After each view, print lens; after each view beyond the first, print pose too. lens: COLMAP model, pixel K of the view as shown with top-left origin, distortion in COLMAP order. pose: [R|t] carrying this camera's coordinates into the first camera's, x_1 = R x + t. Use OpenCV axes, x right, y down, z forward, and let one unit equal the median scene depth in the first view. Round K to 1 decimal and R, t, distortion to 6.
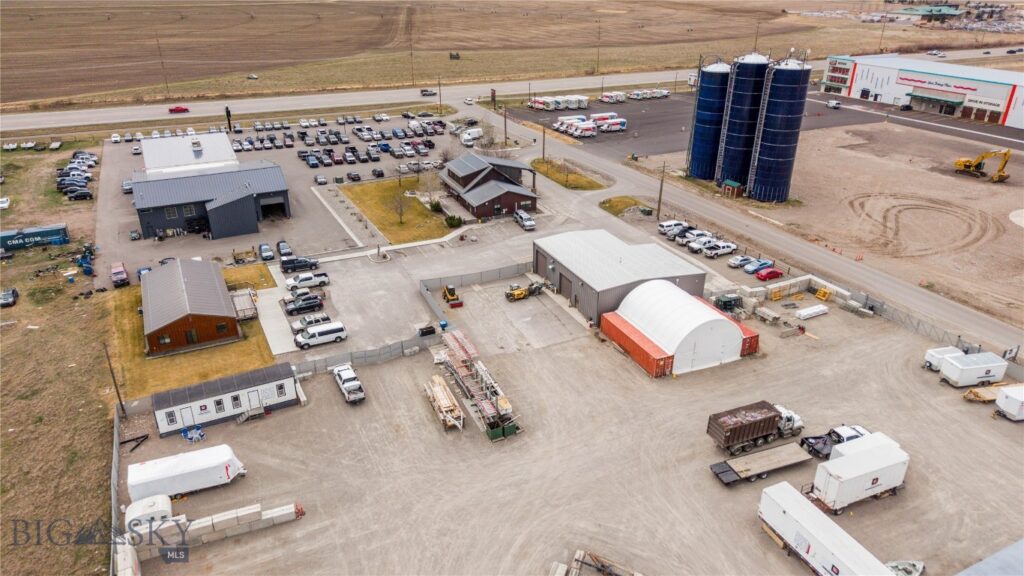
lens RADIAL K [[680.6, 0, 511.2], [0, 680.6, 290.2], [0, 0, 1]] dist [0.037983, -0.038397]
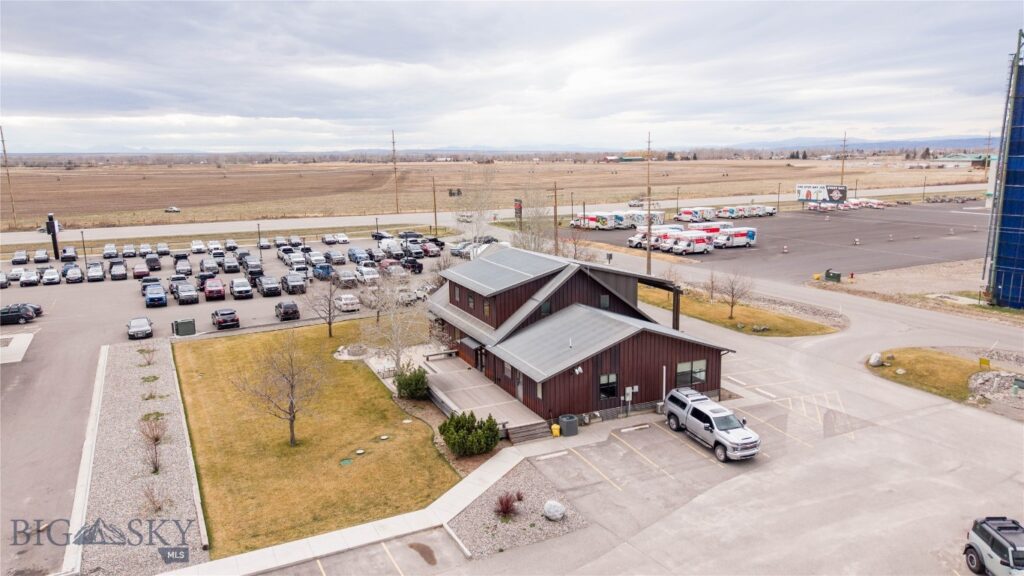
lens RADIAL K [[707.2, 0, 507.9], [0, 707.2, 293.6], [0, 0, 1]] dist [0.030025, -0.029474]
pose [[0.999722, -0.023490, -0.002216, -0.058976], [0.022220, 0.968932, -0.246325, -0.075227], [0.007933, 0.246208, 0.969185, 0.616384]]
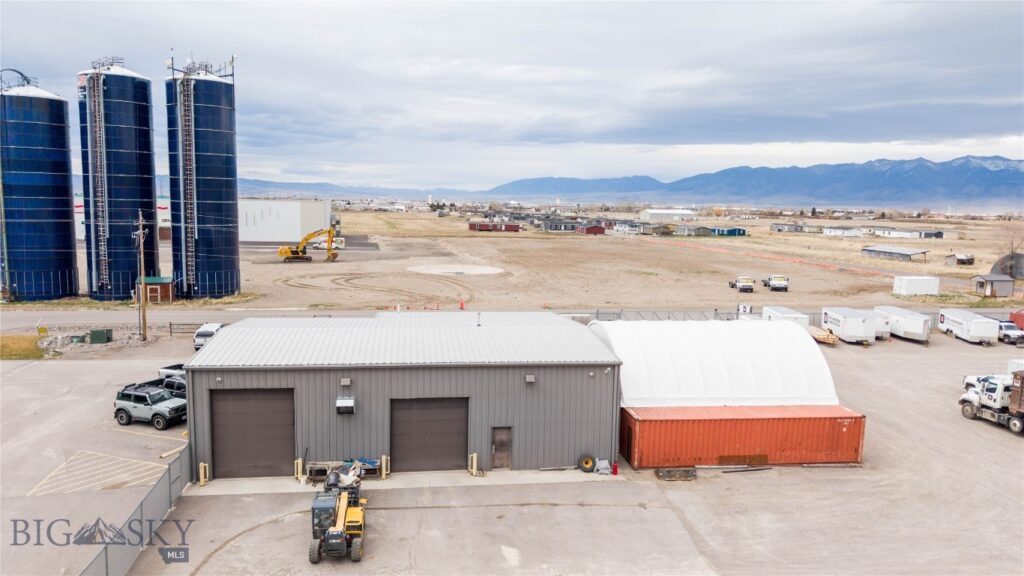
lens RADIAL K [[707.2, 0, 504.6], [0, 707.2, 289.3], [0, 0, 1]] dist [0.030025, -0.029474]
pose [[0.271512, -0.121515, 0.954733, -0.158205], [0.394365, 0.918941, 0.004808, -0.038521], [-0.877928, 0.375207, 0.297425, 0.584873]]
